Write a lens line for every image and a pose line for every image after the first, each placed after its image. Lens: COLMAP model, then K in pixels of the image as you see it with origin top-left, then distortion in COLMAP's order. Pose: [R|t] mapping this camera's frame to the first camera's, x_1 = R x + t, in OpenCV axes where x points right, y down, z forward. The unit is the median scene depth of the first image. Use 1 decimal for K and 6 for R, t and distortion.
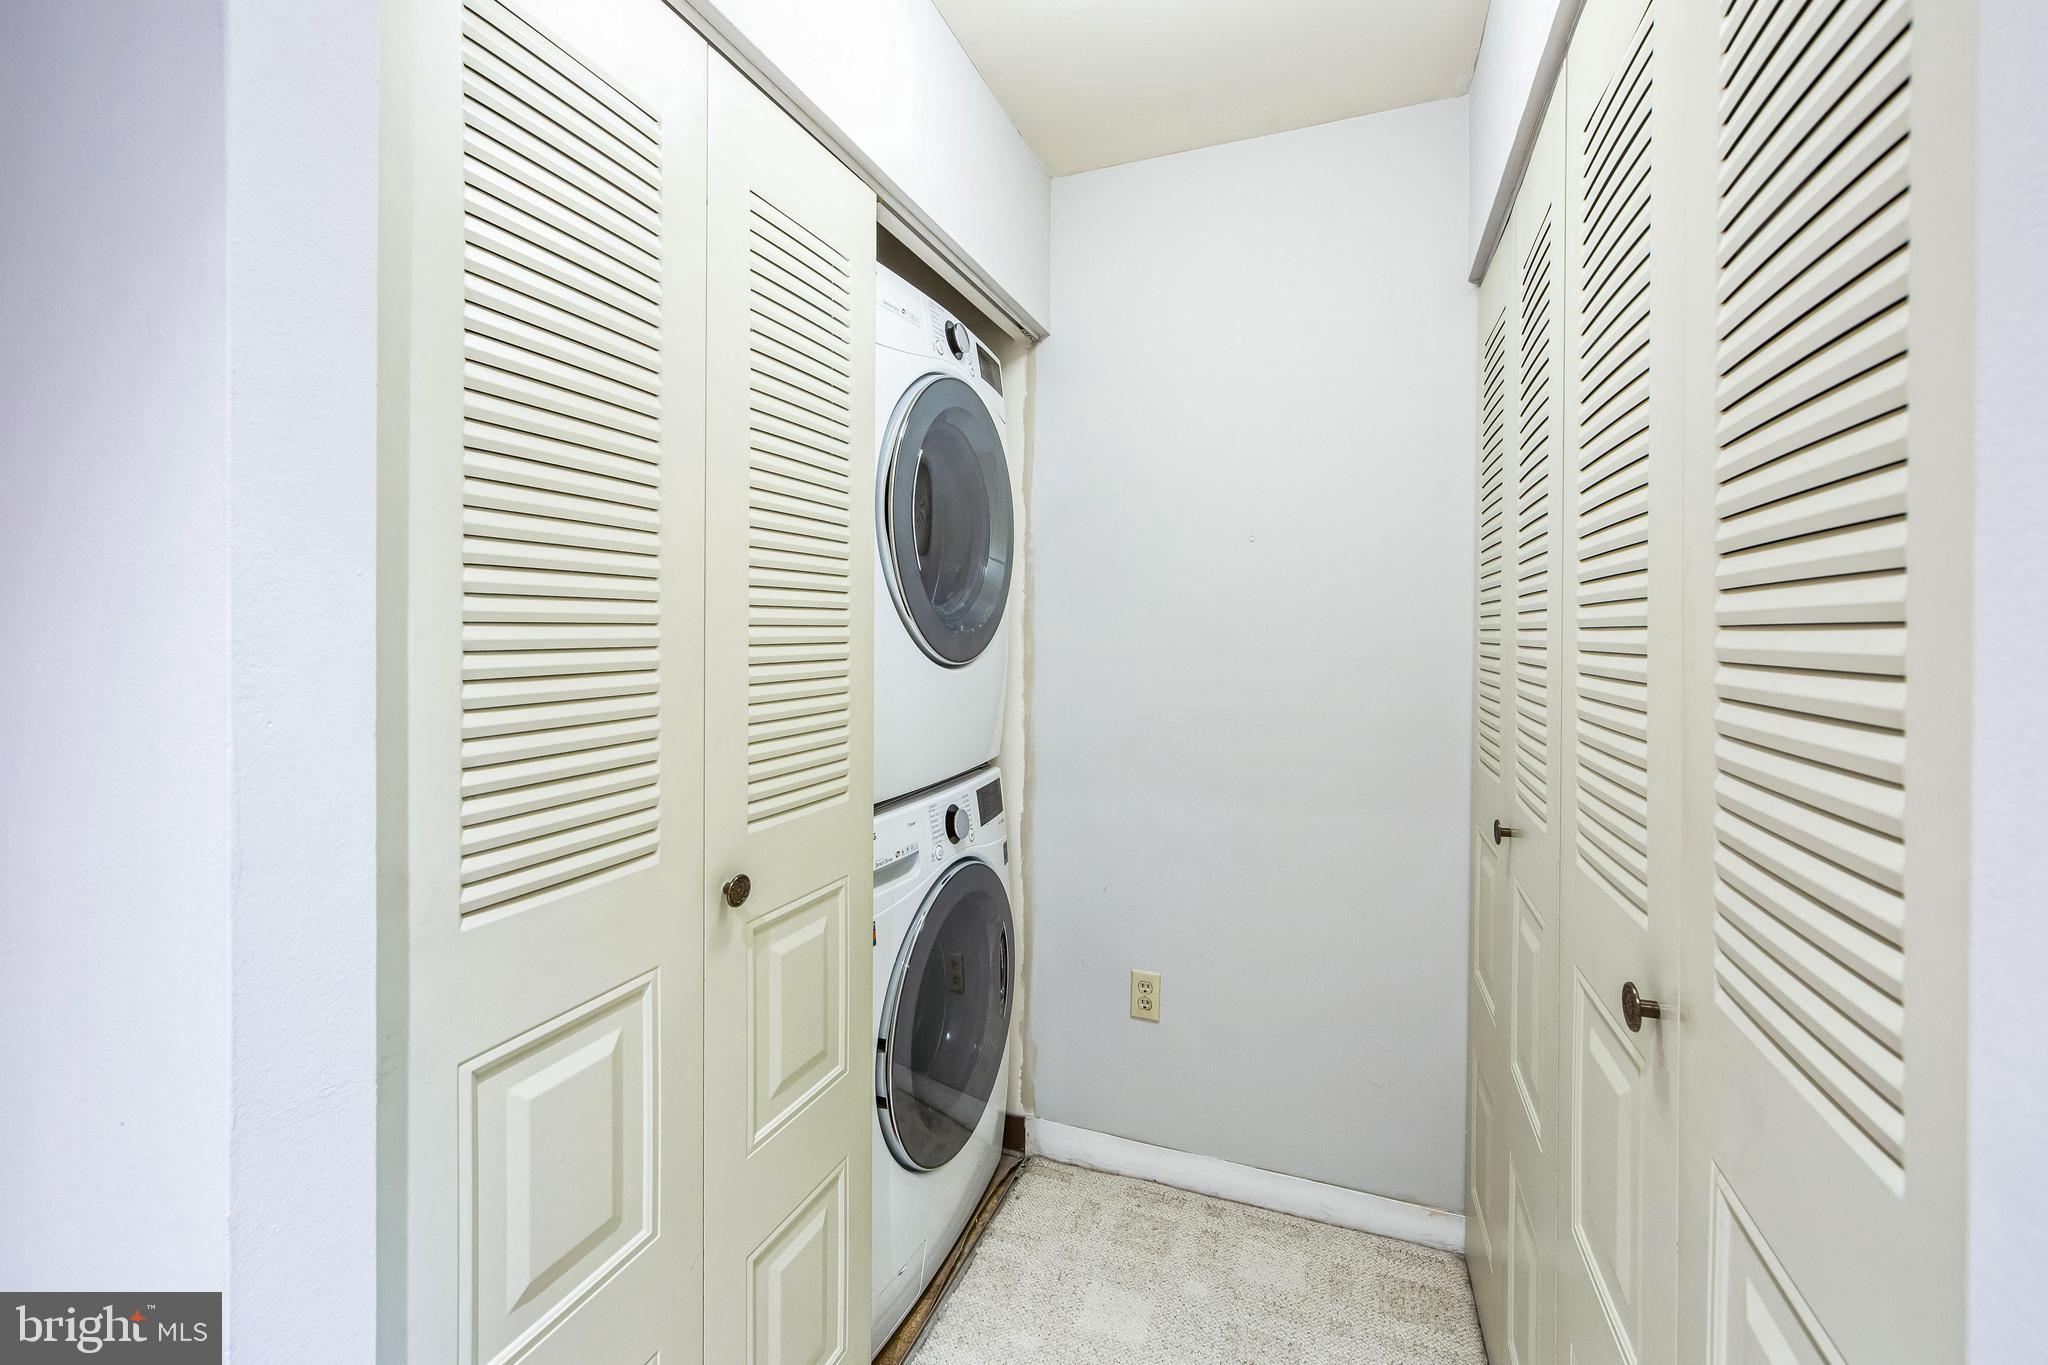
lens RADIAL K [[821.0, 0, 1030.6], [0, 821.0, 634.0], [0, 0, 1]] dist [-0.000619, 0.000100]
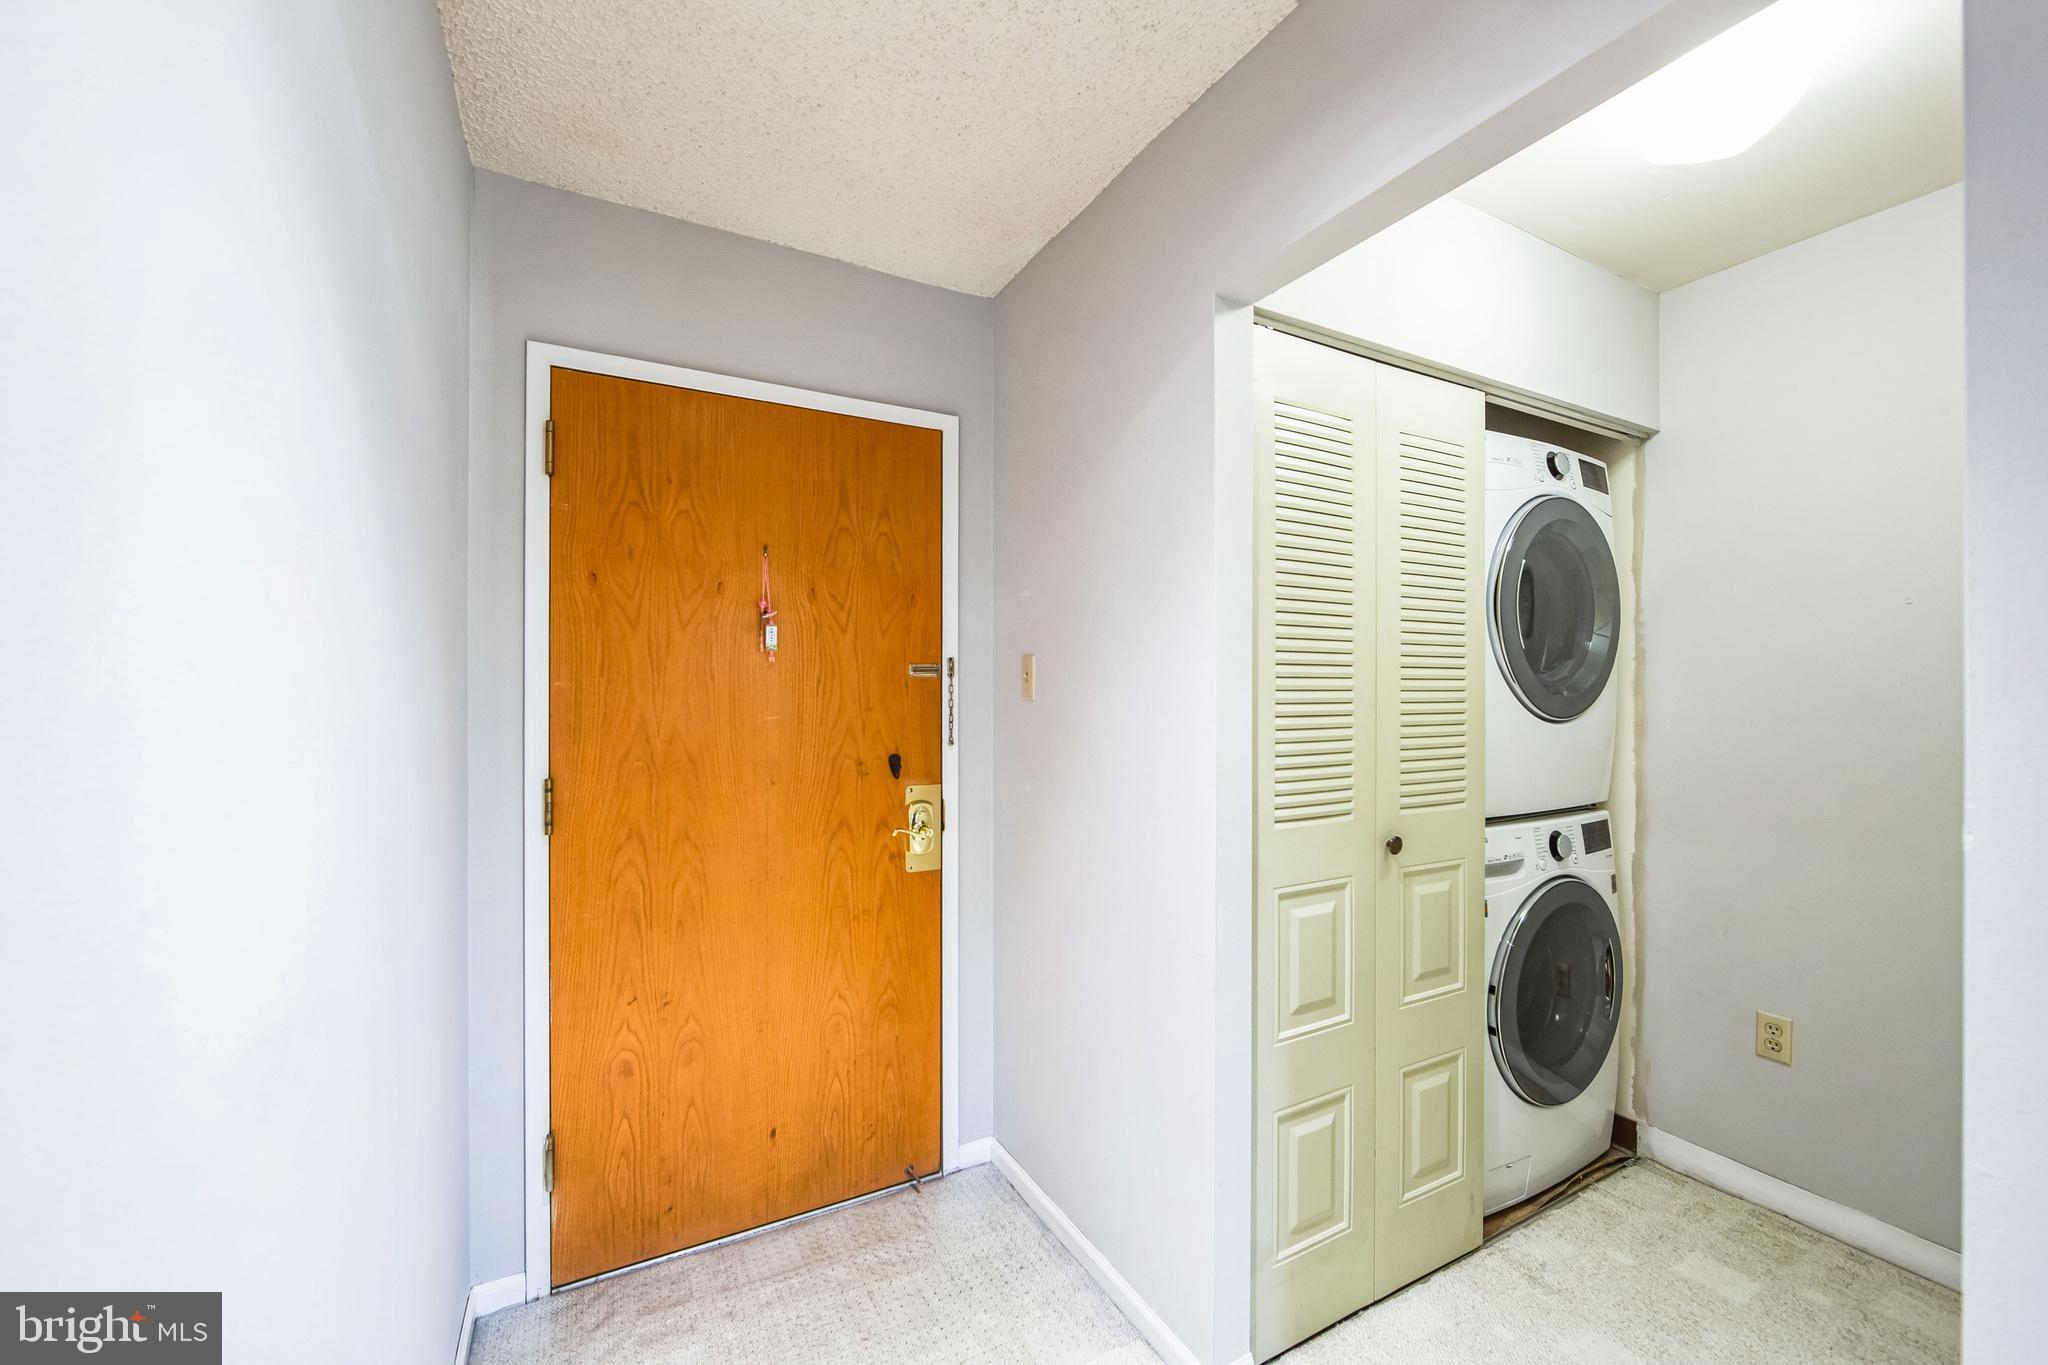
lens RADIAL K [[807.7, 0, 1024.0], [0, 807.7, 682.5], [0, 0, 1]] dist [-0.010261, 0.000152]
pose [[0.755117, -0.005710, -0.655566, 0.097388], [-0.003421, 0.999914, -0.012649, -0.002215], [0.655582, 0.011794, 0.755032, -0.468948]]
